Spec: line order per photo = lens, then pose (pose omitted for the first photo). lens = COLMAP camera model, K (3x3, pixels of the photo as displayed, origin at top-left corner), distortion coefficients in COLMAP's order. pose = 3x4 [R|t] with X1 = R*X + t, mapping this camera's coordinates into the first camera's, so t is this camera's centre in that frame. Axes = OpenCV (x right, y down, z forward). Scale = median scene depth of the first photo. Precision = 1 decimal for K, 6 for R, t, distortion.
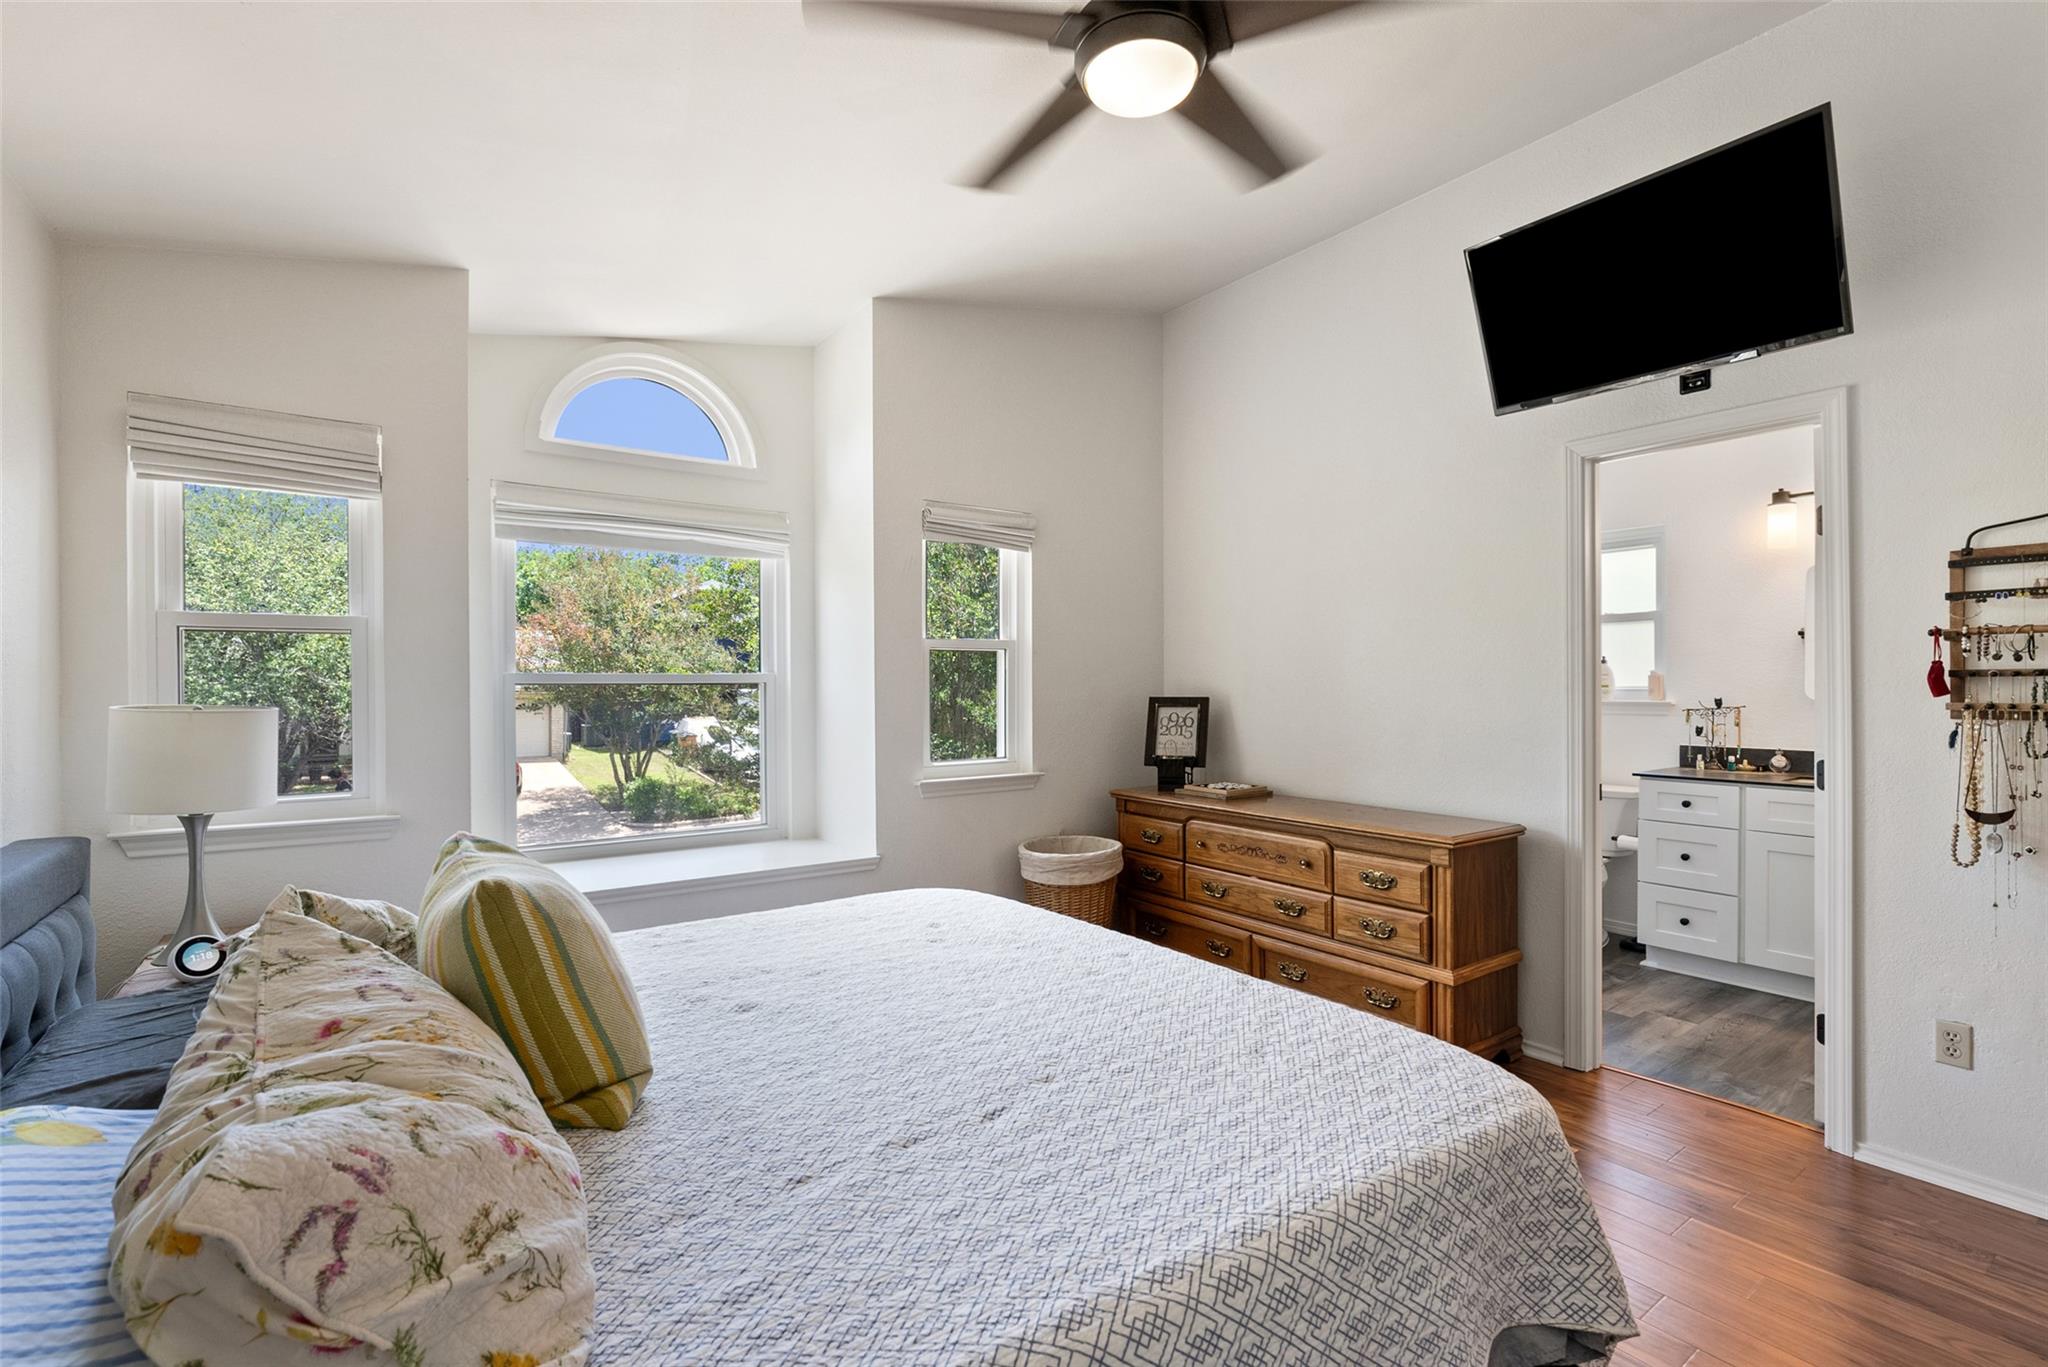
lens RADIAL K [[920.5, 0, 1026.0], [0, 920.5, 684.8], [0, 0, 1]] dist [-0.001798, 0.000514]
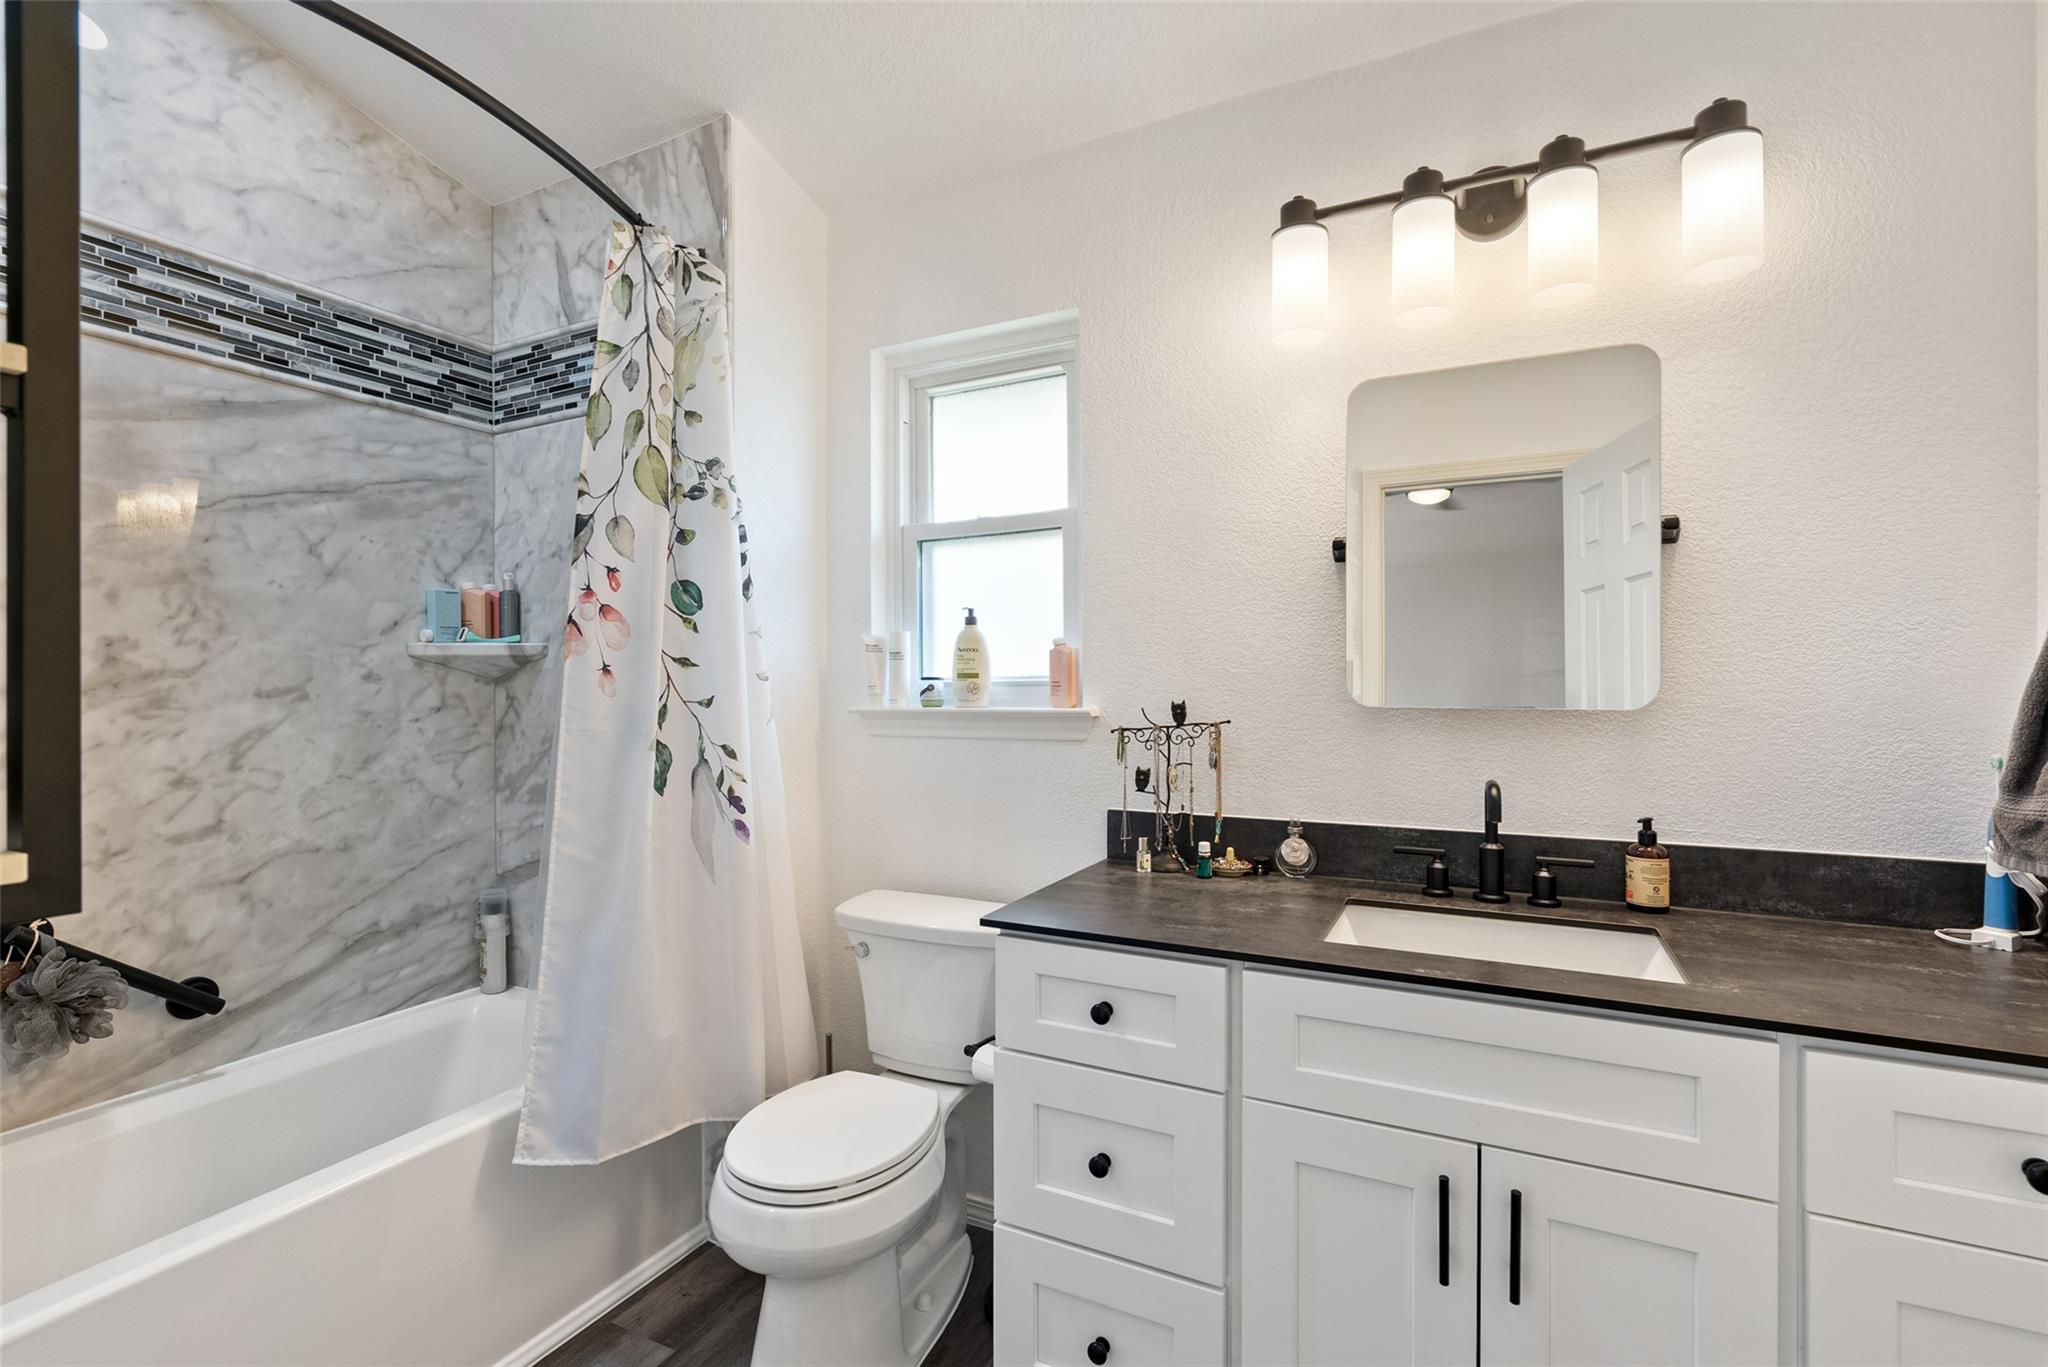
lens RADIAL K [[920.5, 0, 1026.0], [0, 920.5, 684.8], [0, 0, 1]] dist [-0.001798, 0.000514]
pose [[0.889887, -0.003423, 0.456168, 0.495356], [0.003216, 0.999994, 0.001231, 0.005717], [-0.456169, 0.000371, 0.889893, 0.652624]]
